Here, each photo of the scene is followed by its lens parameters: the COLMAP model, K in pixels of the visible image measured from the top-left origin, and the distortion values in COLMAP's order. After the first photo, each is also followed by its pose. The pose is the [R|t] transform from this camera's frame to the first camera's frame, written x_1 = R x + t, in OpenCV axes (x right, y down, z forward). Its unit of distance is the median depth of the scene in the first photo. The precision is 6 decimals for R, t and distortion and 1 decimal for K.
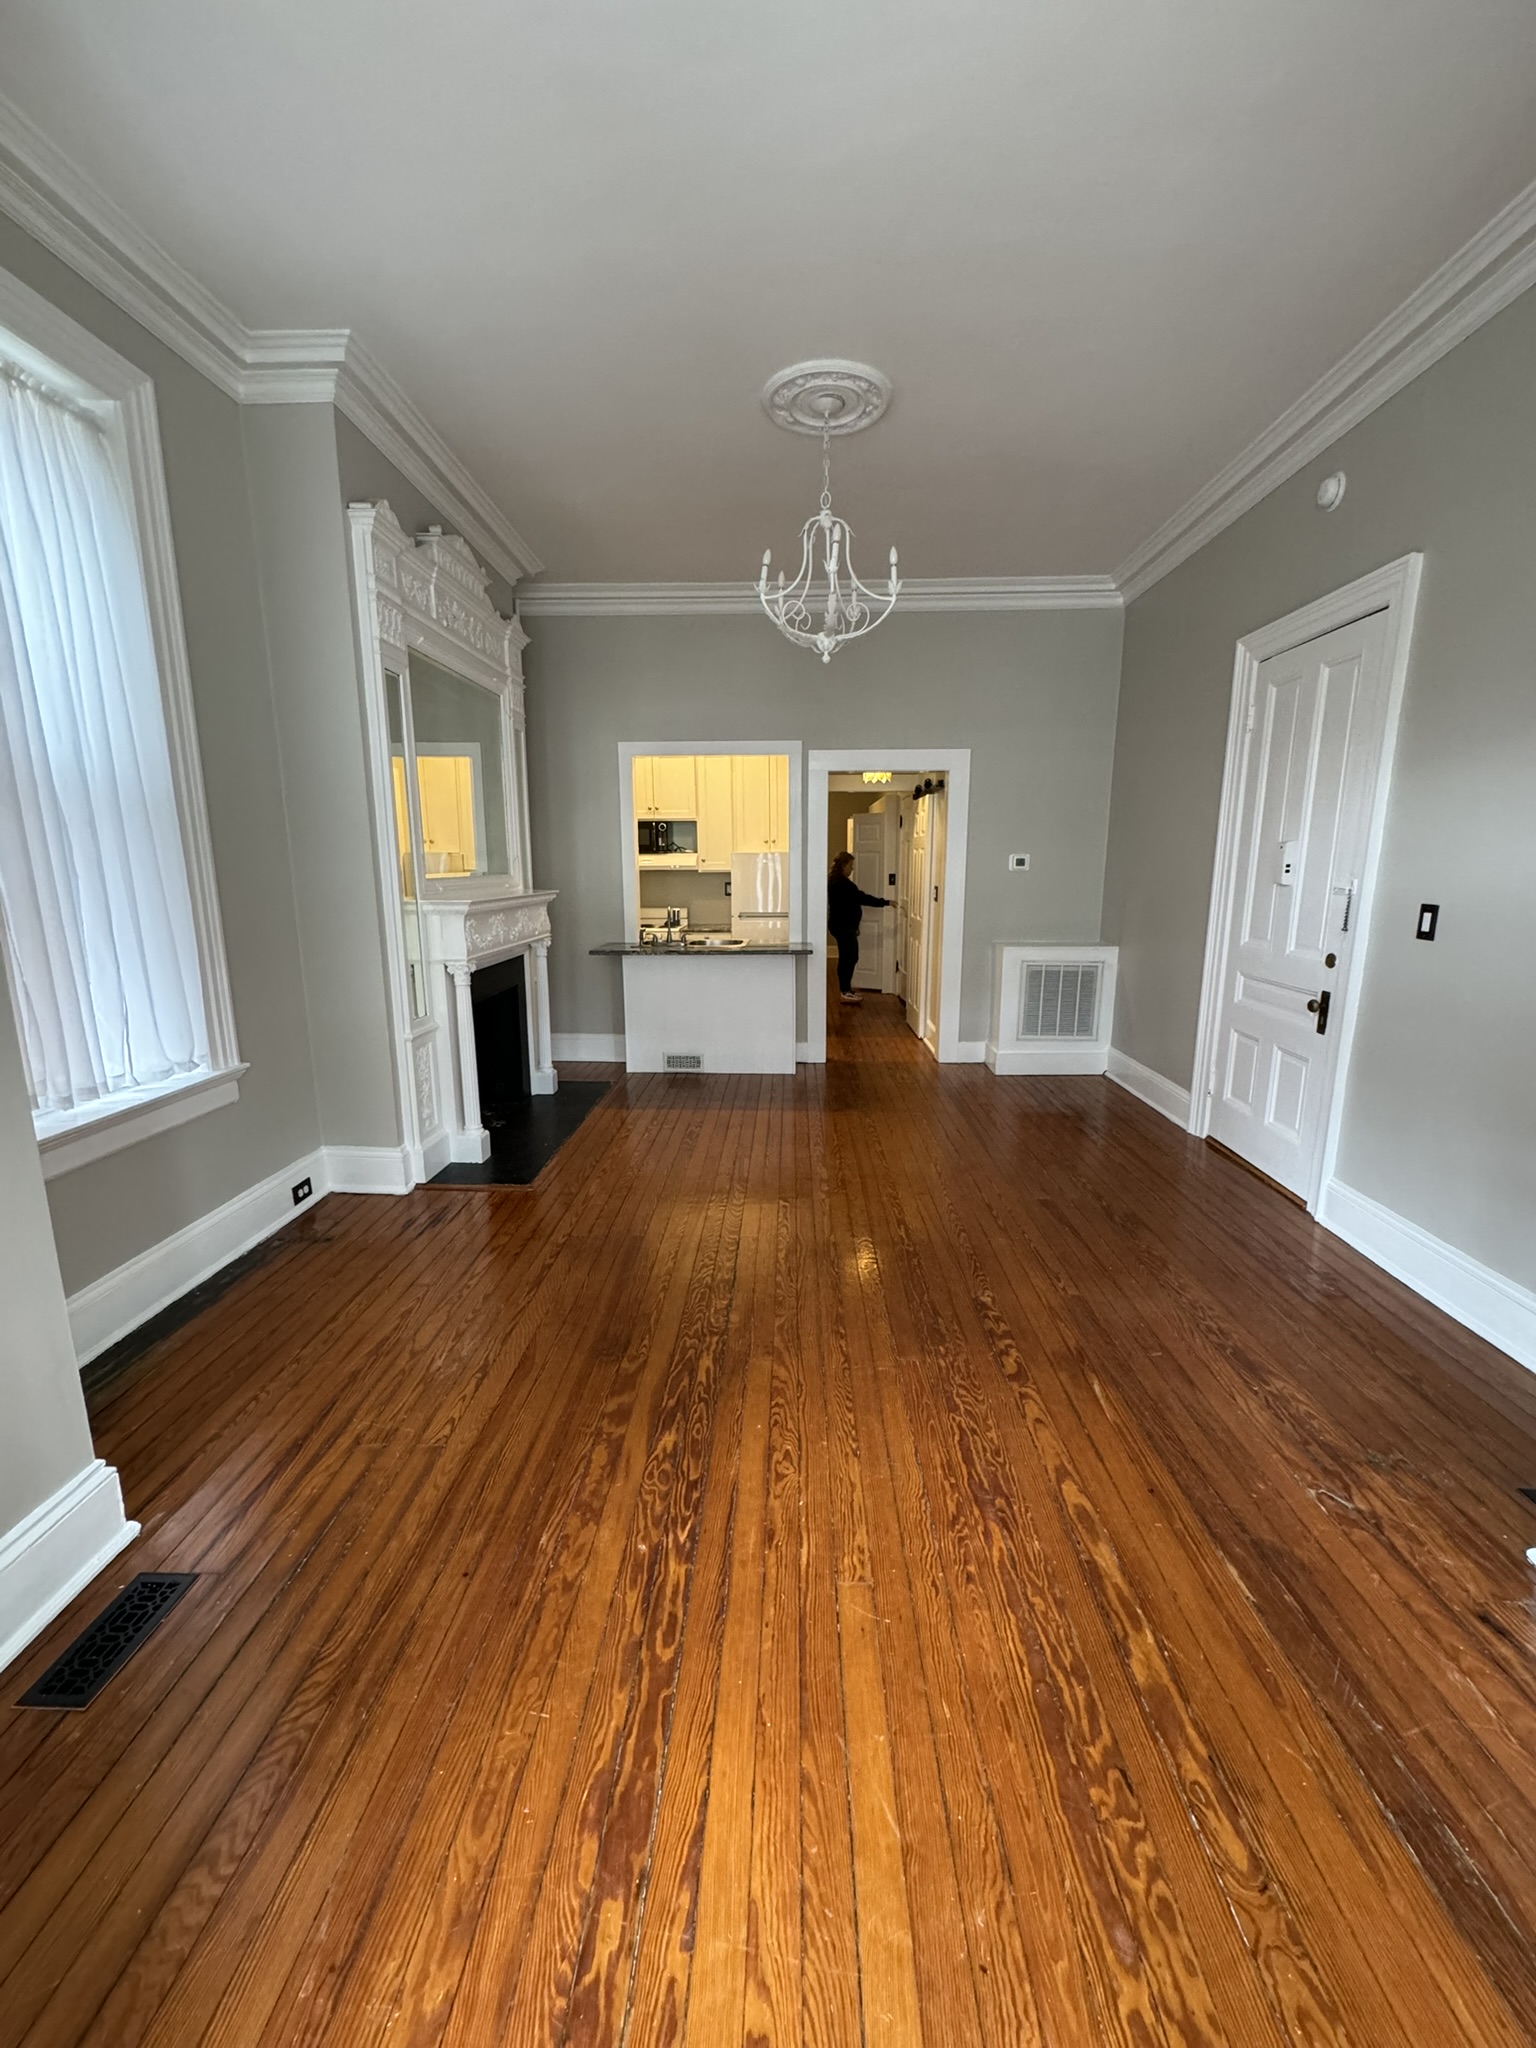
lens RADIAL K [[811.6, 0, 768.9], [0, 811.6, 1026.5], [0, 0, 1]] dist [-0.003644, 0.000343]
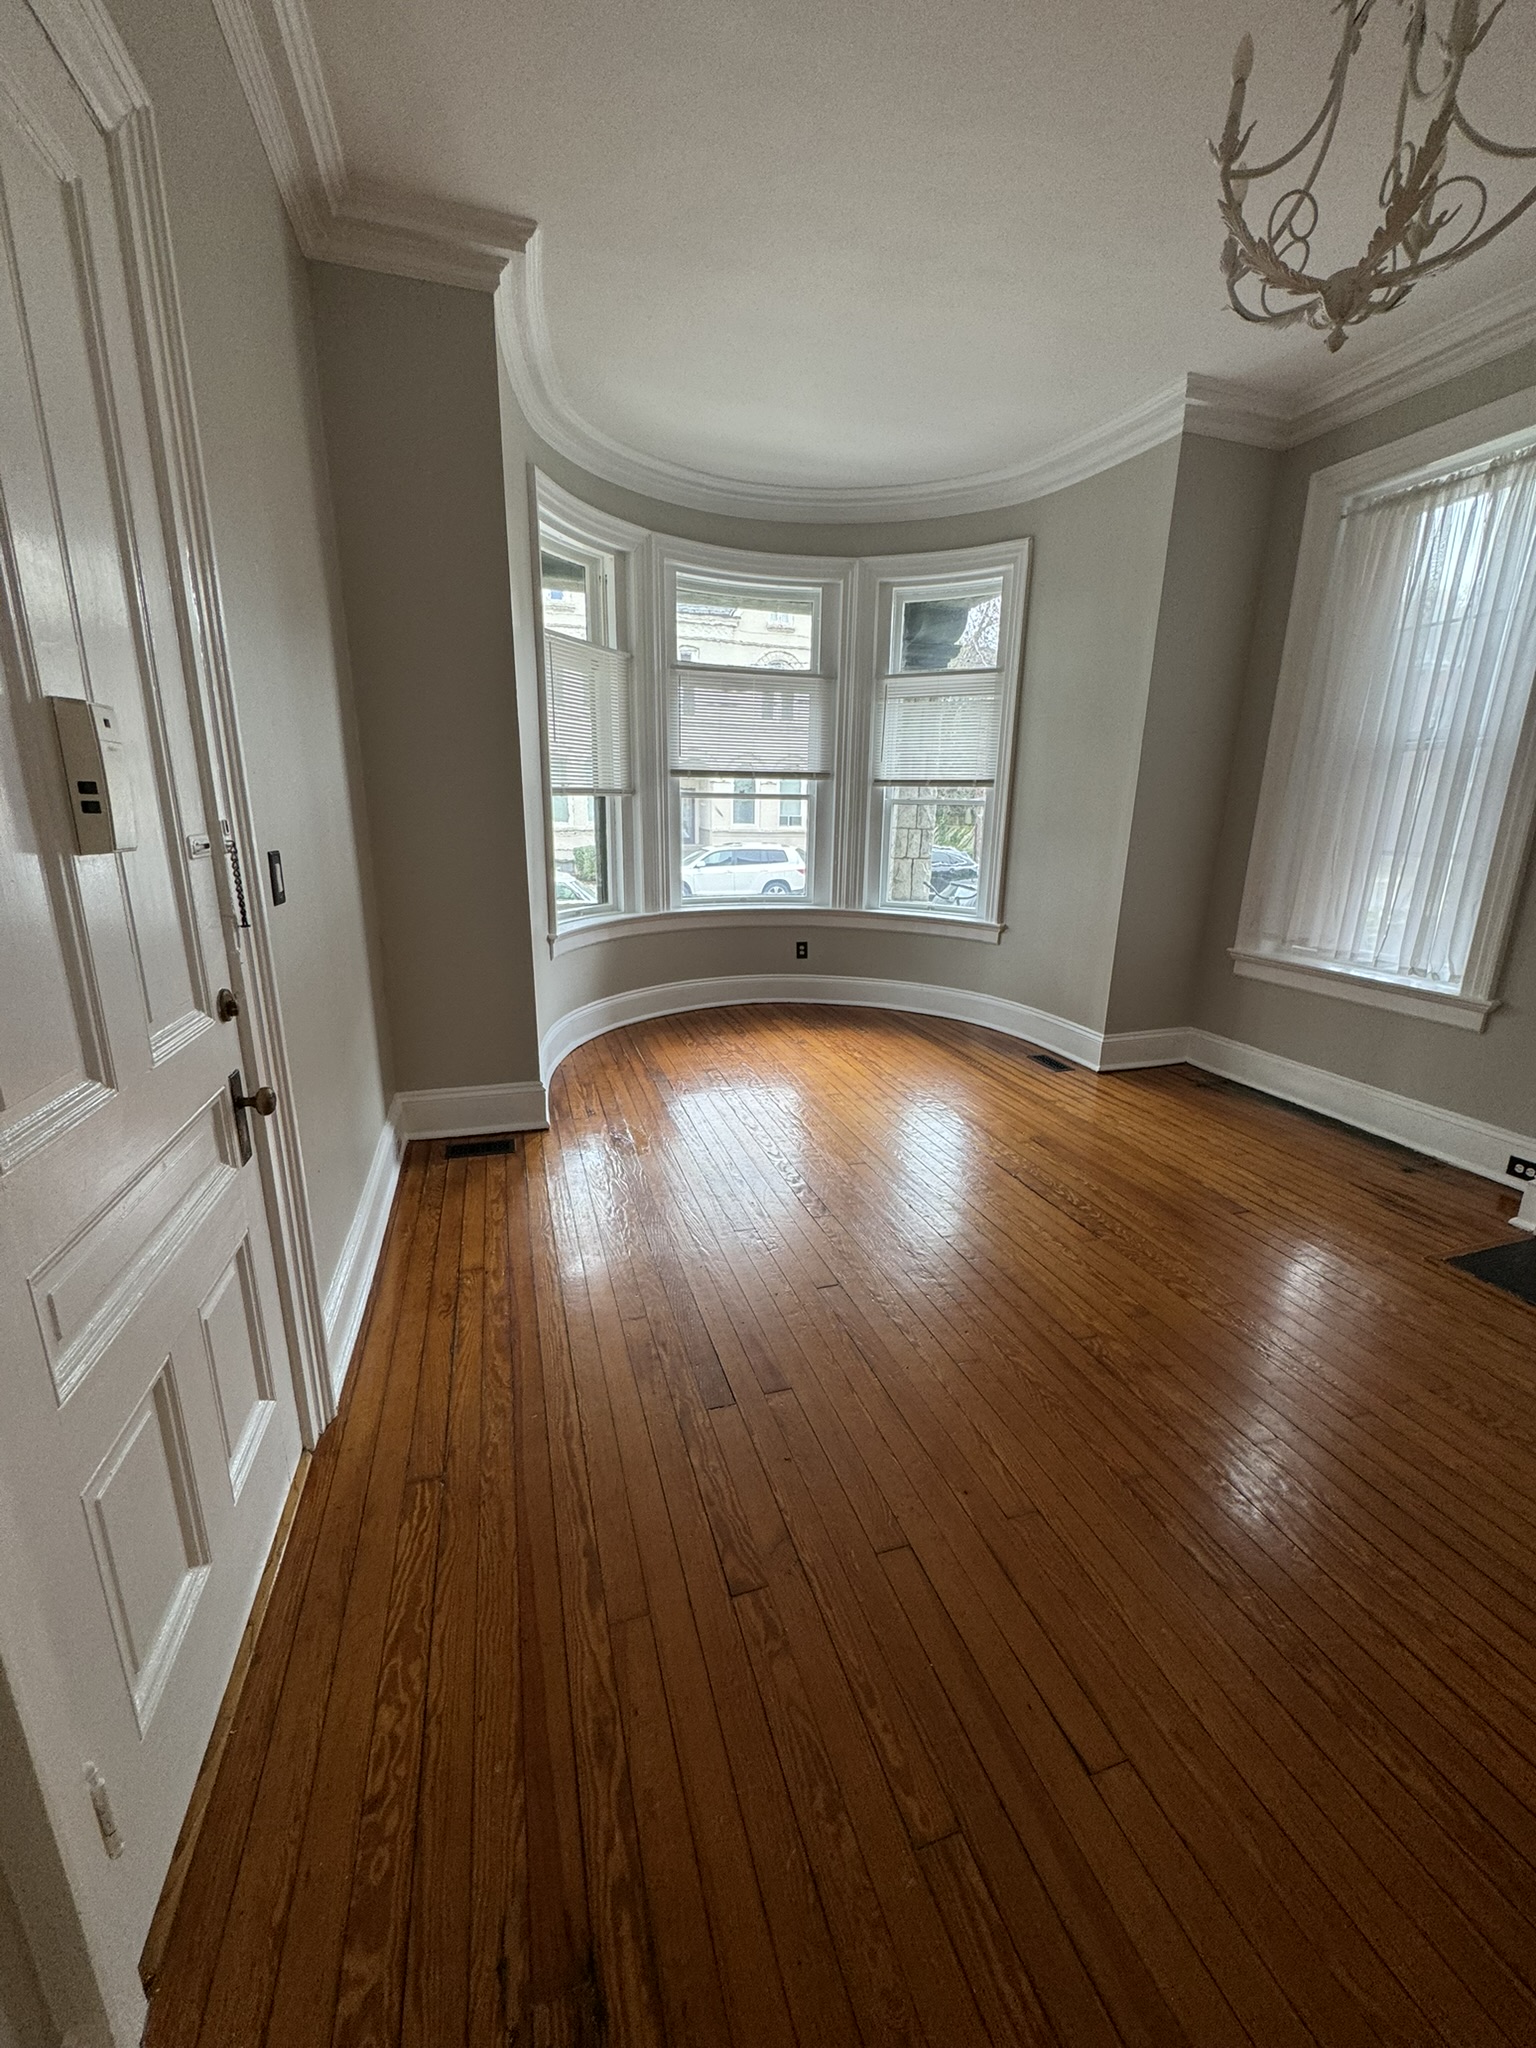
lens RADIAL K [[811.6, 0, 770.5], [0, 811.6, 1025.0], [0, 0, 1]] dist [-0.003644, 0.000343]
pose [[-0.941699, 0.067958, -0.329522, 0.702488], [-0.086485, 0.897590, 0.432265, -0.358838], [0.325152, 0.435562, -0.839382, 1.888441]]
